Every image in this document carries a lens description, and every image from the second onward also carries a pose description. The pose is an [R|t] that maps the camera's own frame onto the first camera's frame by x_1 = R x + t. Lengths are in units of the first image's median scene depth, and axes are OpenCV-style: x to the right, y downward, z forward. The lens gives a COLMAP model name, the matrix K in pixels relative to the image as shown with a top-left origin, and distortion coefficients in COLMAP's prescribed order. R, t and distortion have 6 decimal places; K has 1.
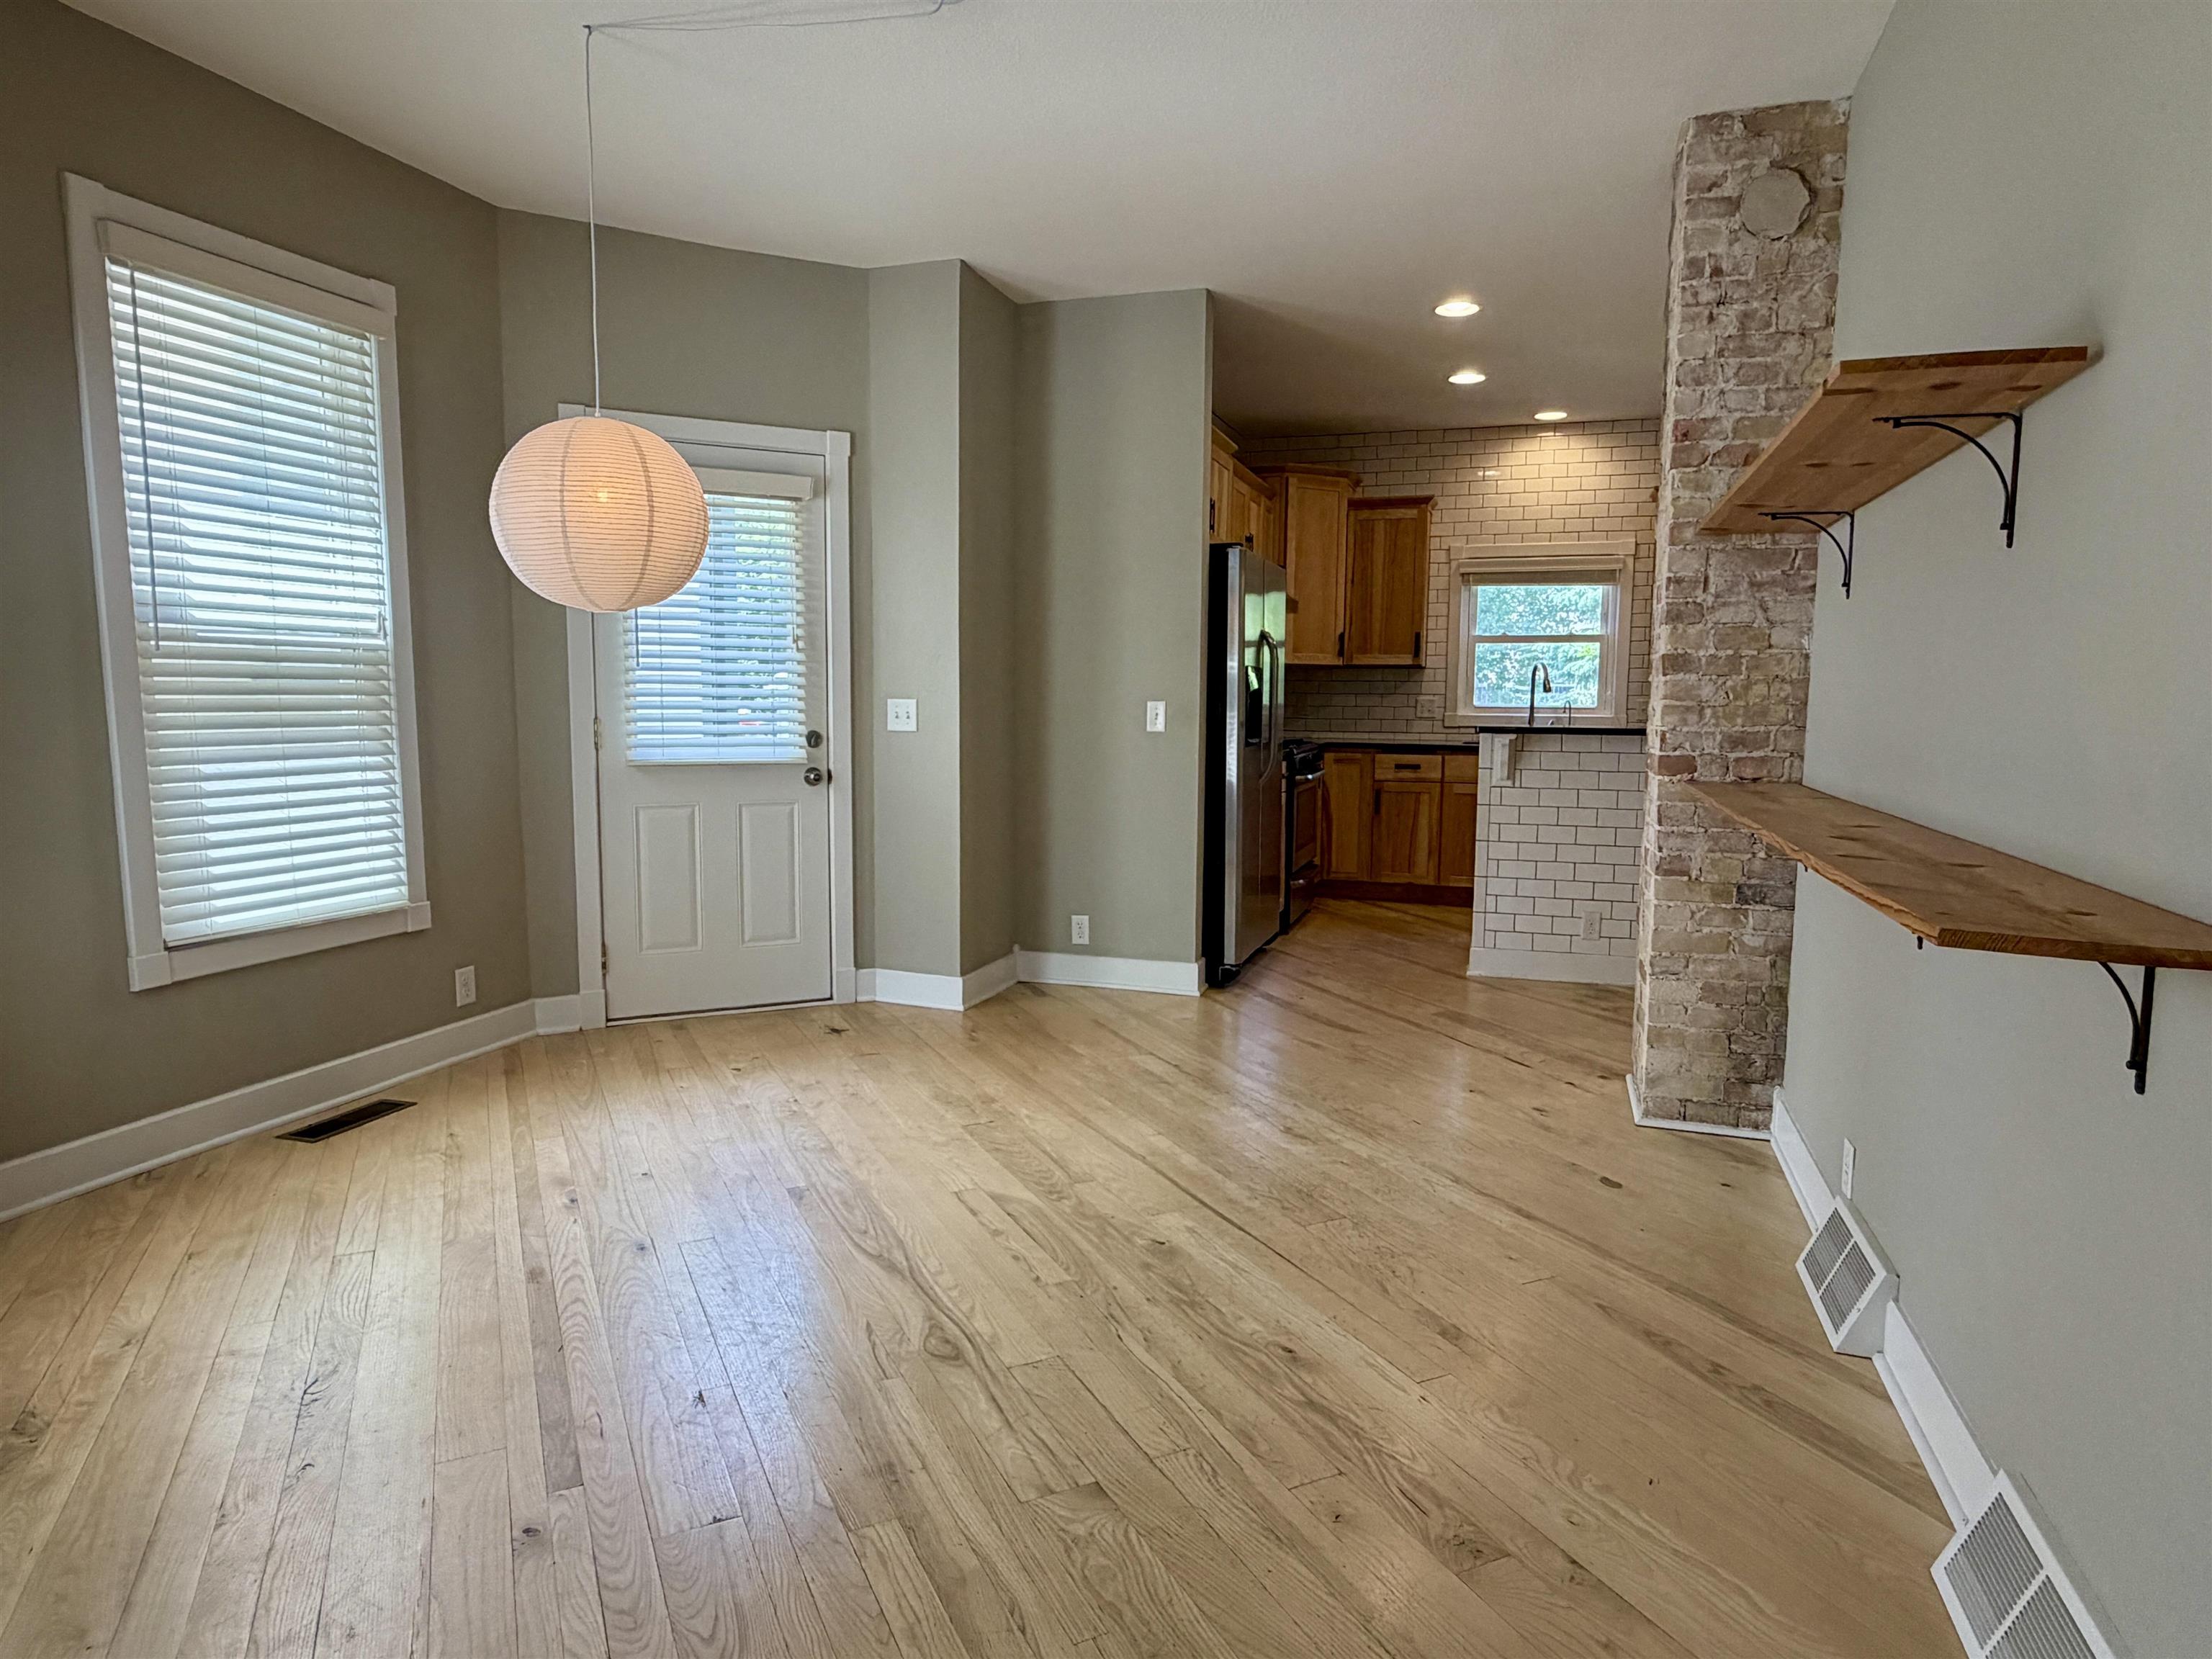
lens RADIAL K [[1280.9, 0, 1111.1], [0, 1280.9, 834.5], [0, 0, 1]] dist [-0.000001, -0.001613]
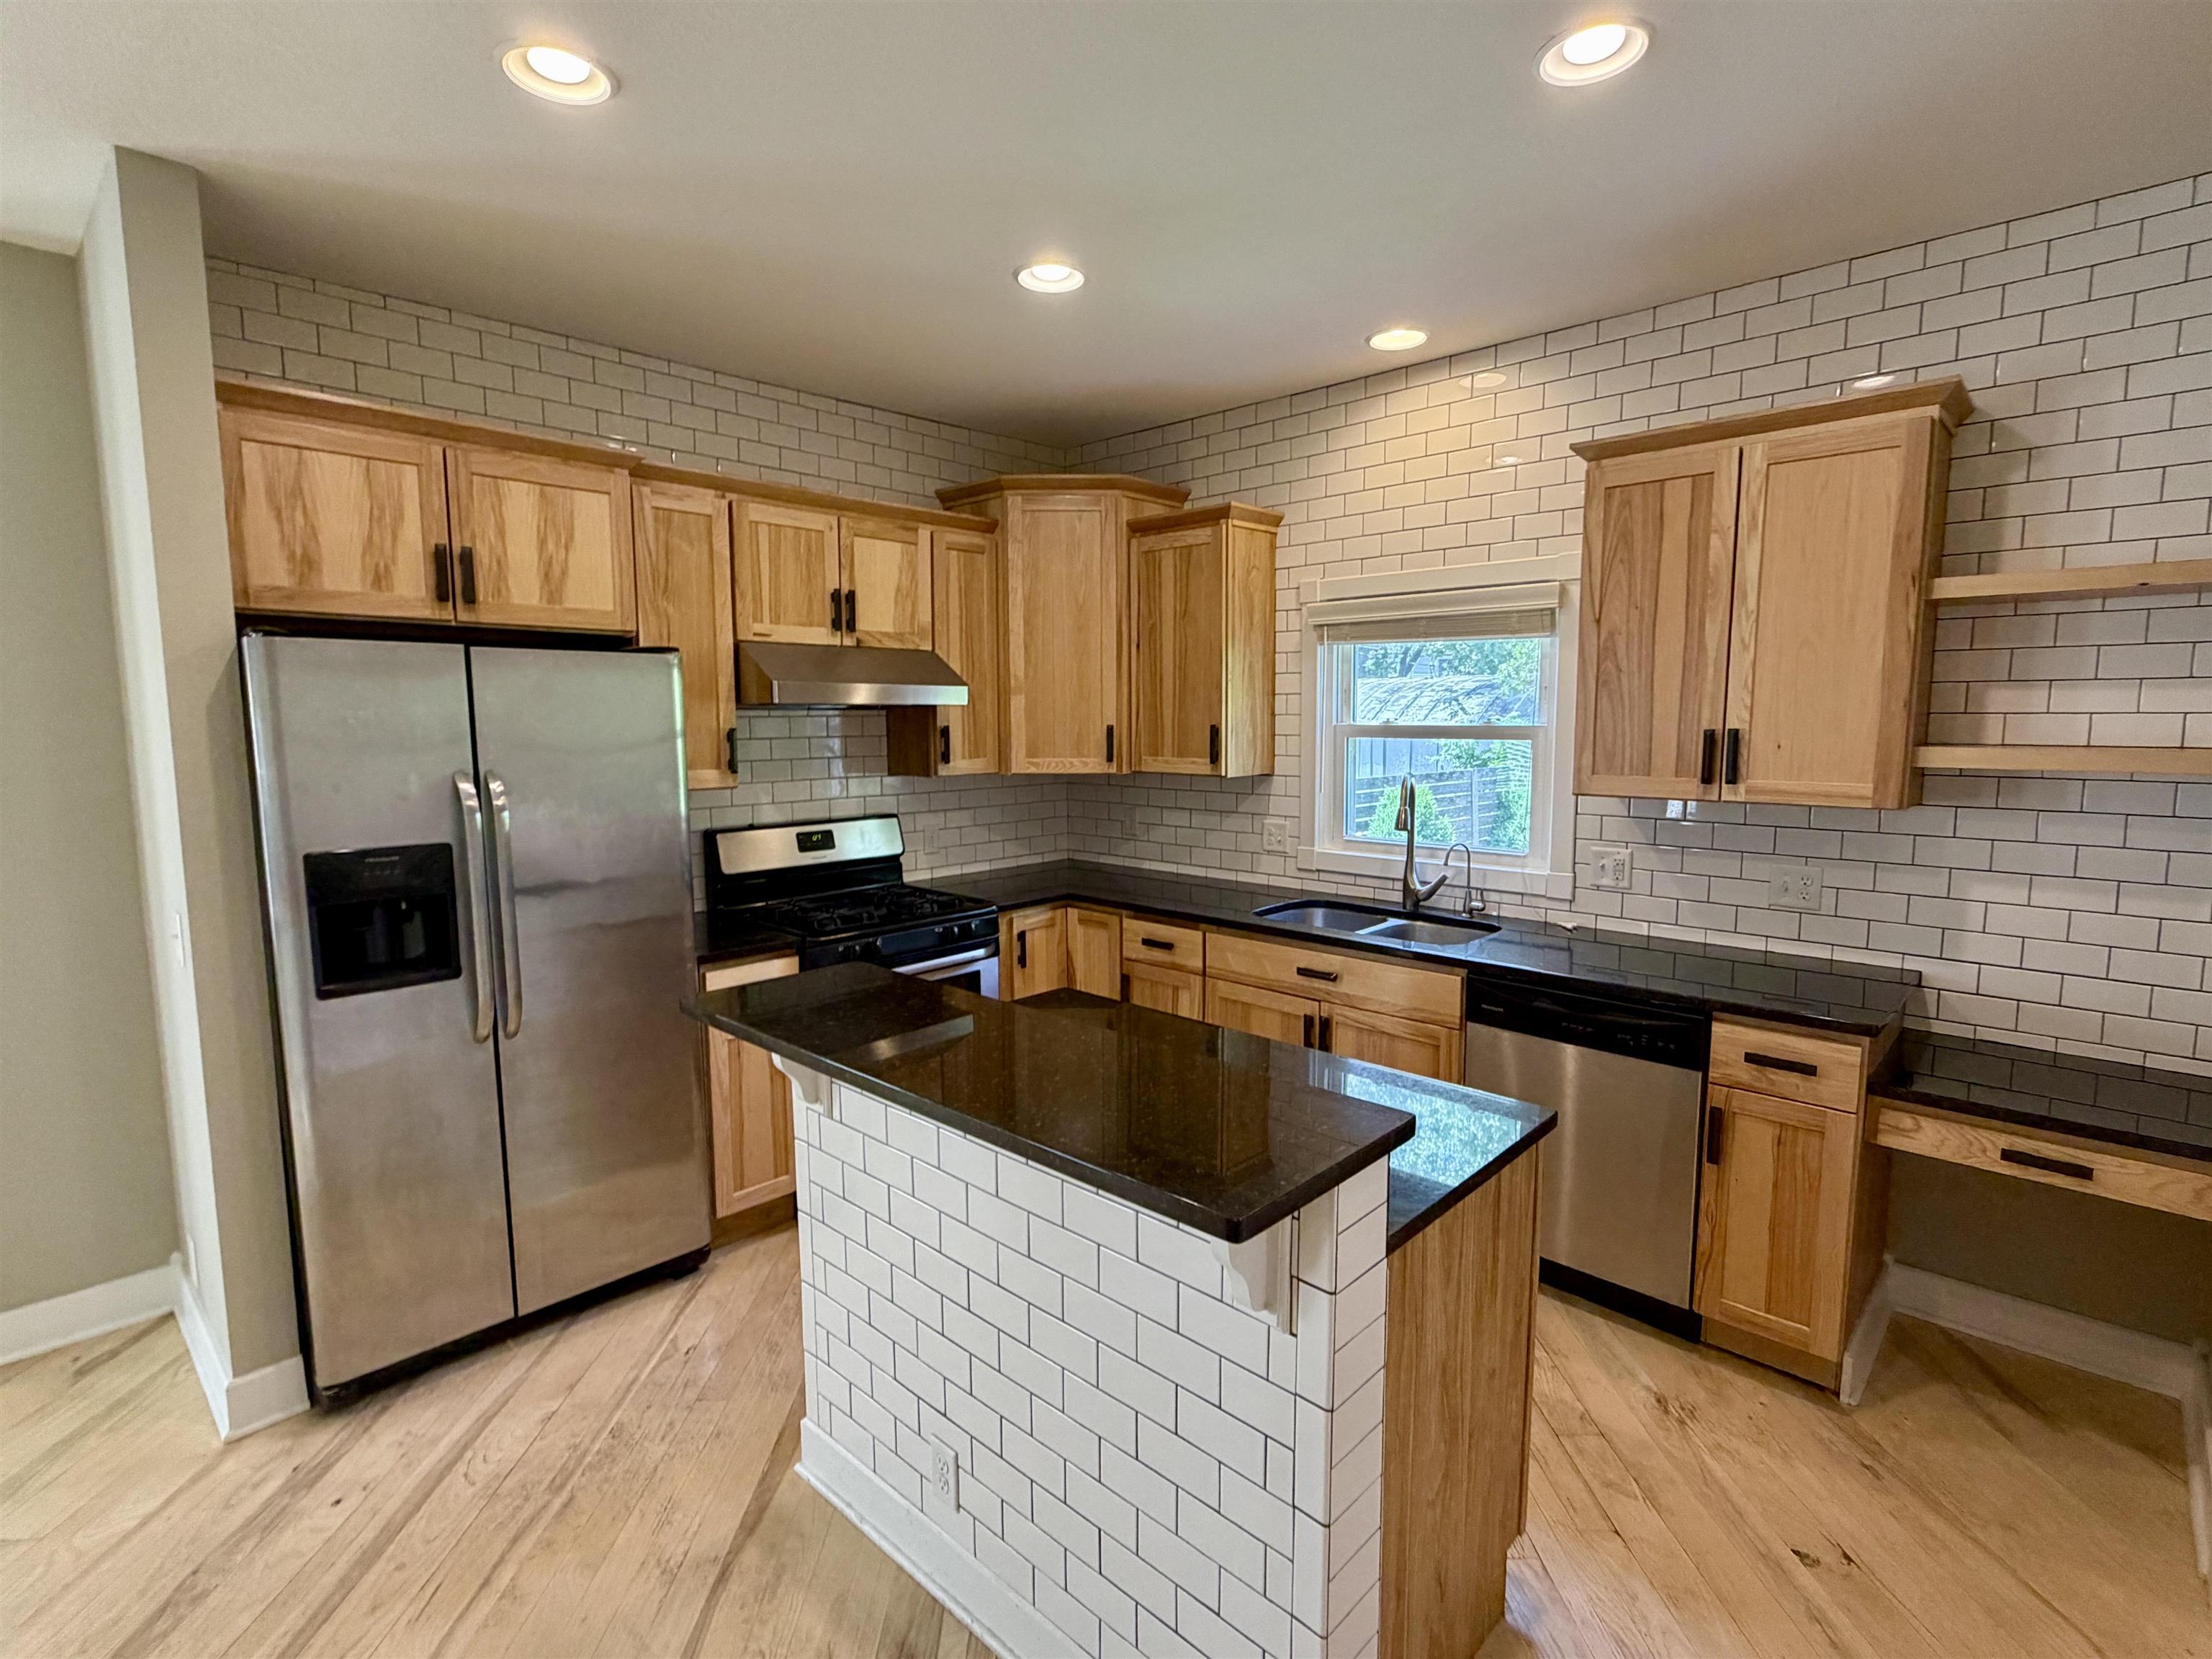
lens RADIAL K [[1053.8, 0, 1117.8], [0, 1053.8, 830.7], [0, 0, 1]] dist [-0.003759, 0.001291]
pose [[0.907174, 0.037174, -0.419110, 0.415292], [-0.036222, 0.999291, 0.010231, -0.109552], [0.419193, 0.005899, 0.907878, 0.512490]]
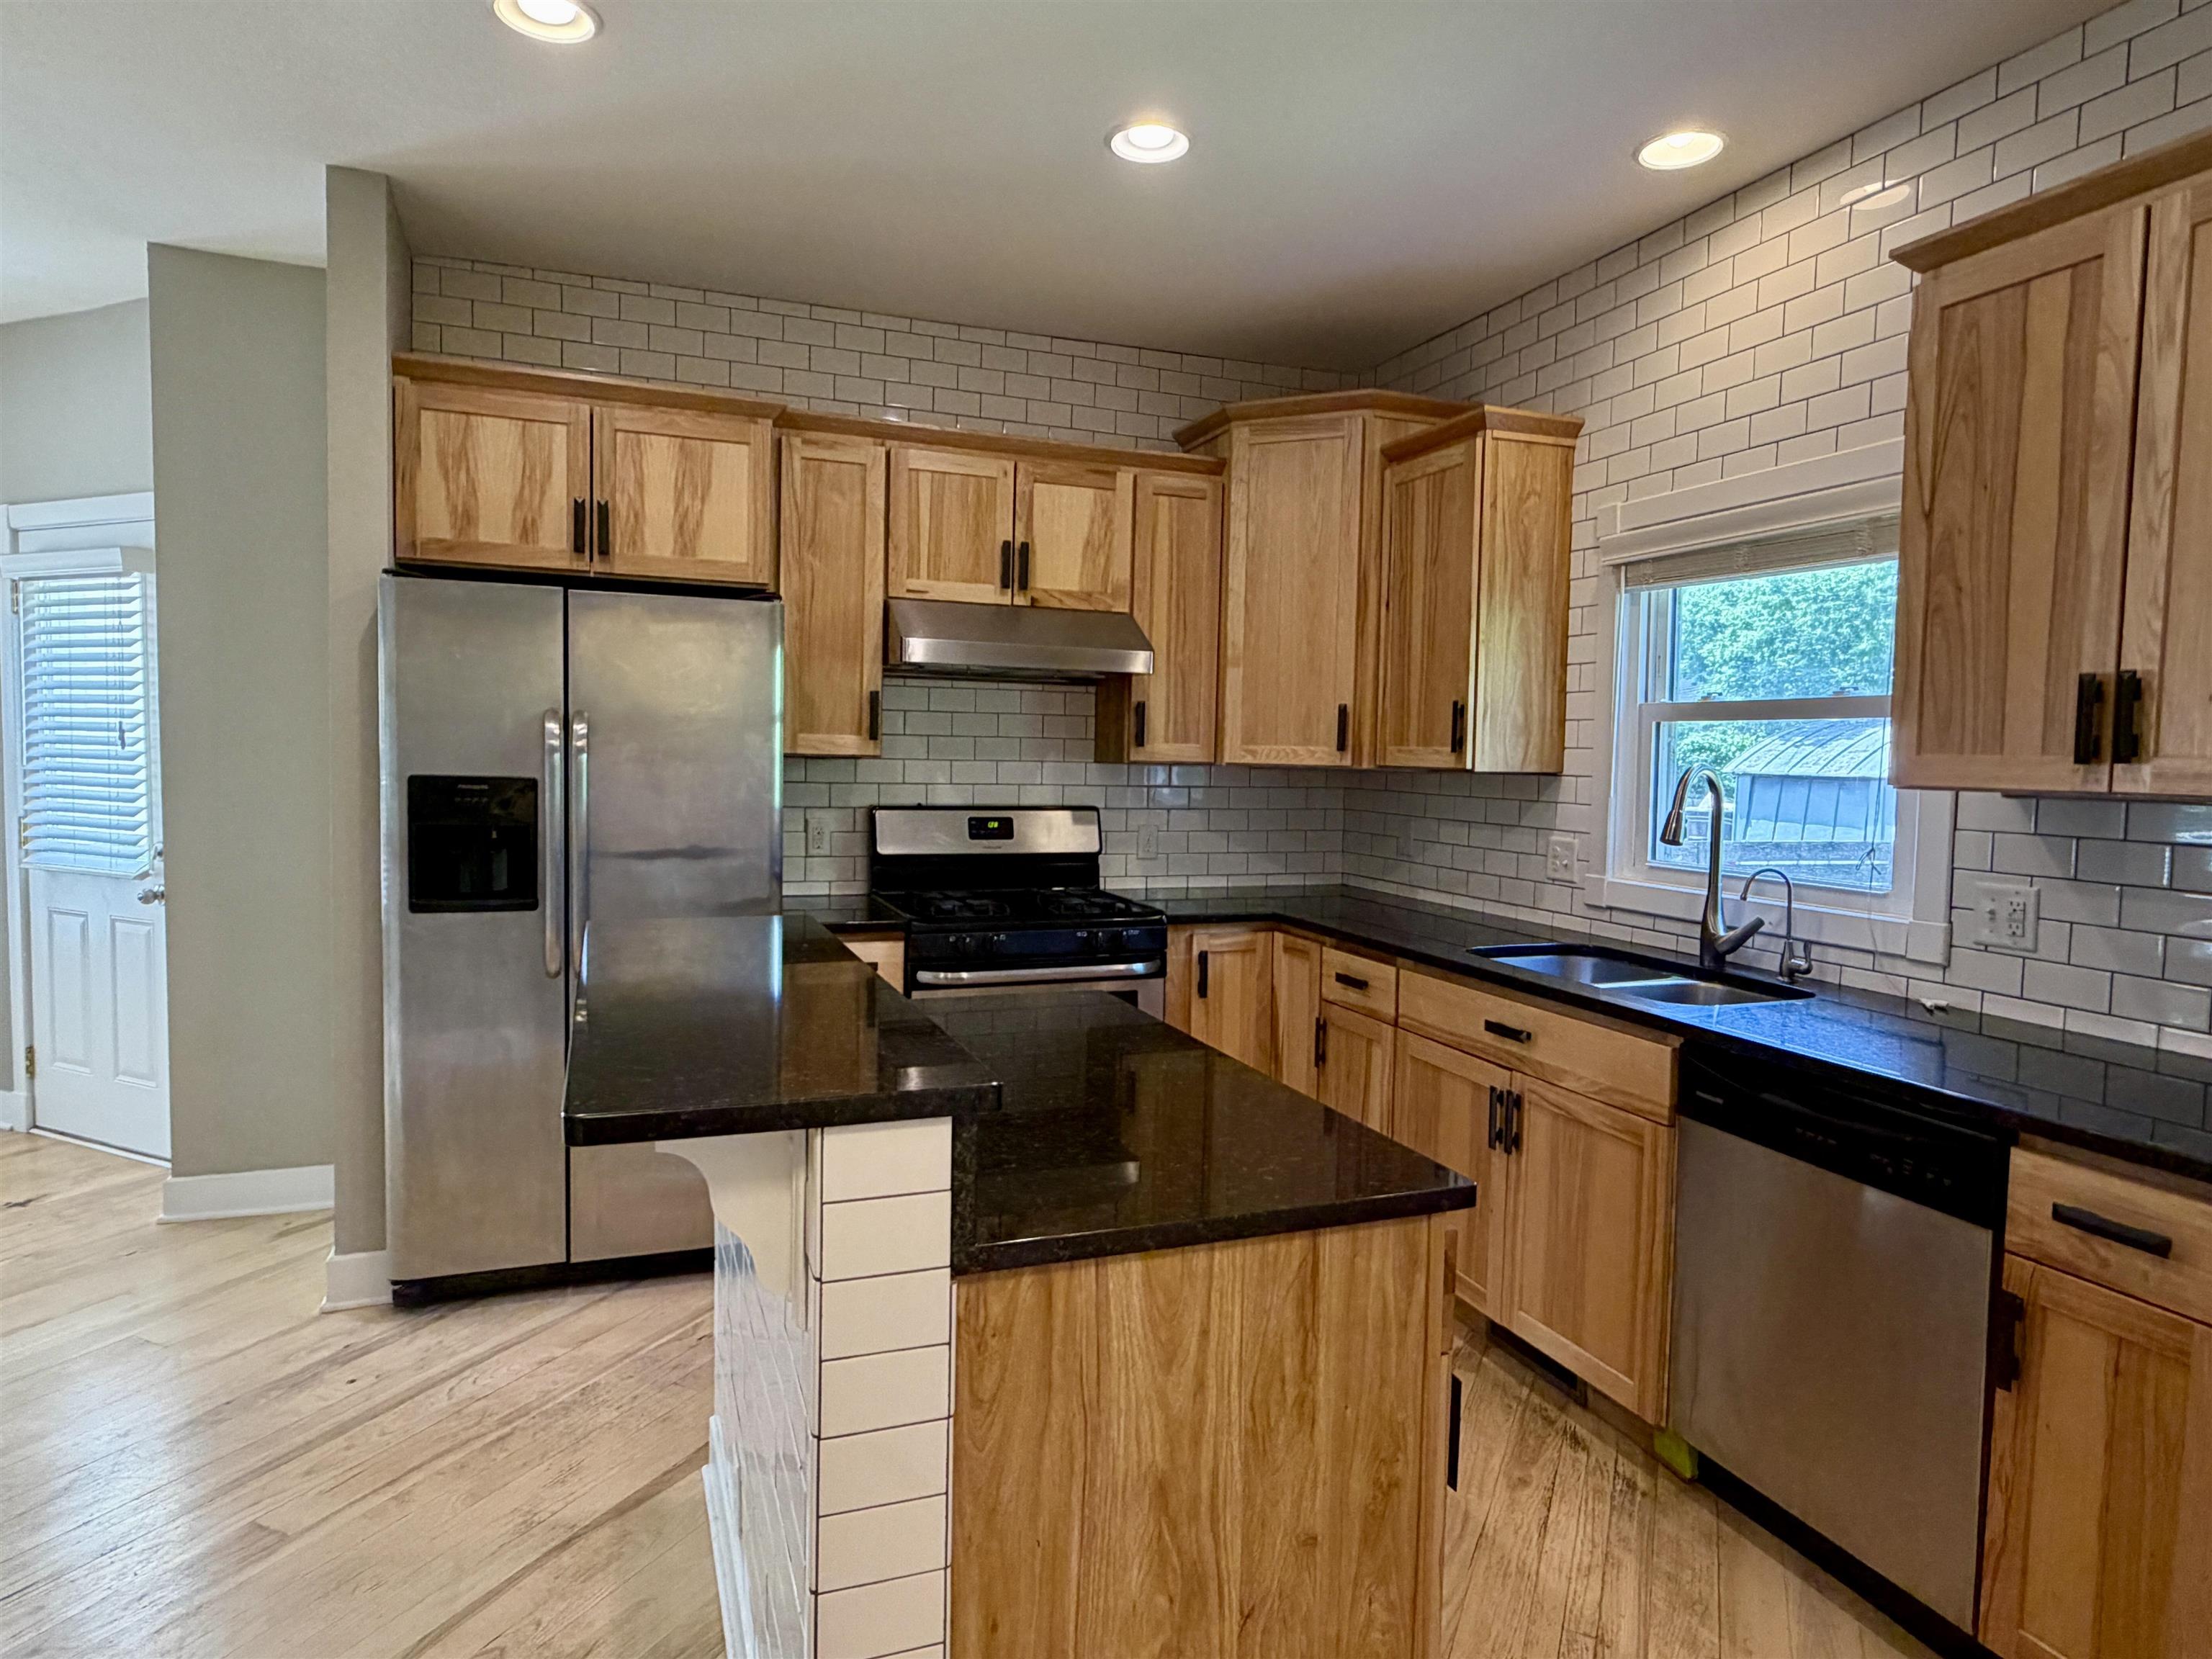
lens RADIAL K [[1280.9, 0, 1110.9], [0, 1280.9, 824.6], [0, 0, 1]] dist [-0.000001, -0.001613]
pose [[0.632072, 0.051809, -0.773176, 0.527351], [-0.101530, 0.994698, -0.016348, -0.091608], [0.768230, 0.088834, 0.633981, 0.606289]]
